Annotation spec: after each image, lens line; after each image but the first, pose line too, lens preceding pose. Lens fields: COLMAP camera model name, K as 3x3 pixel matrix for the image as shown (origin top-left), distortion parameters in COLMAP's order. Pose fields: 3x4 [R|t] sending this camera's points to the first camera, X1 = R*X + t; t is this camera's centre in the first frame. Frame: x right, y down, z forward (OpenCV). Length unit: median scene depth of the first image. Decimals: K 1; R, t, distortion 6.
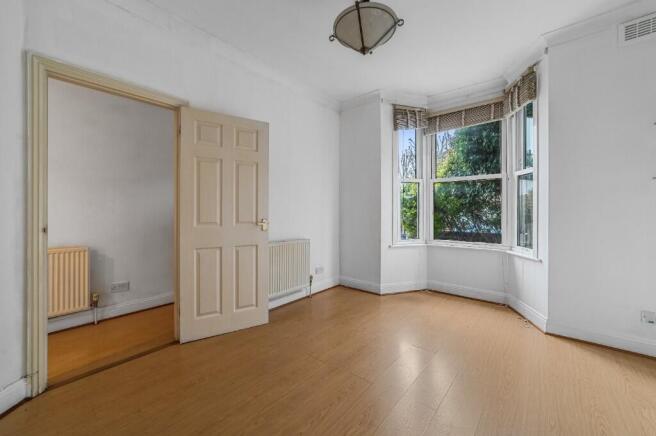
lens RADIAL K [[256.9, 0, 331.7], [0, 256.9, 209.3], [0, 0, 1]] dist [-0.001098, 0.000077]
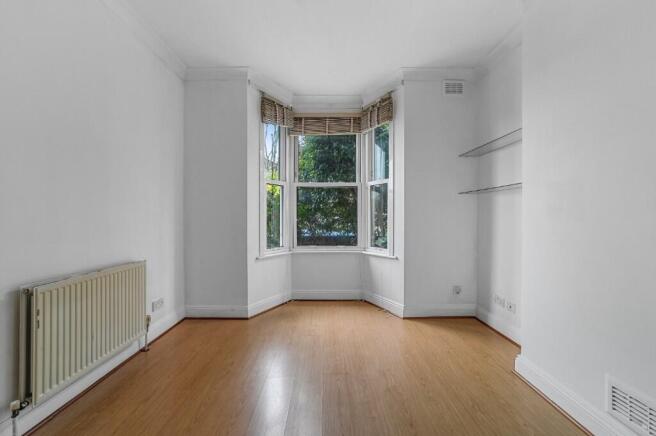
lens RADIAL K [[259.2, 0, 325.4], [0, 259.2, 215.4], [0, 0, 1]] dist [-0.003592, 0.000075]
pose [[0.772436, 0.000636, 0.635093, -0.151409], [-0.002298, 0.999996, 0.001793, 0.001231], [-0.635089, -0.002844, 0.772434, 0.212861]]
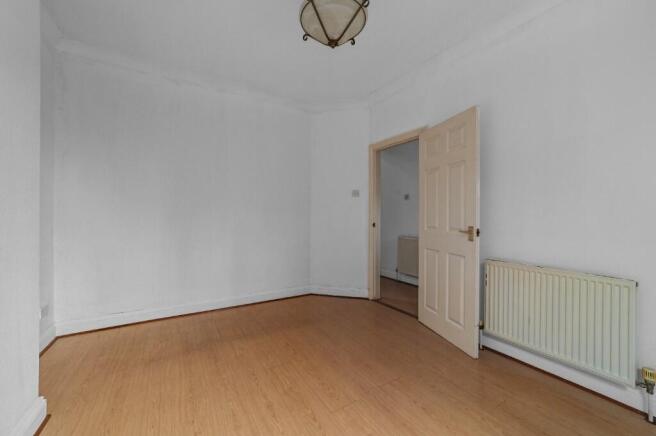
lens RADIAL K [[259.2, 0, 325.4], [0, 259.2, 215.4], [0, 0, 1]] dist [-0.003592, 0.000075]
pose [[-0.322310, -0.001032, -0.946634, 0.512908], [-0.000533, 0.999999, -0.000908, 0.001685], [0.946634, 0.000212, -0.322310, 0.643946]]
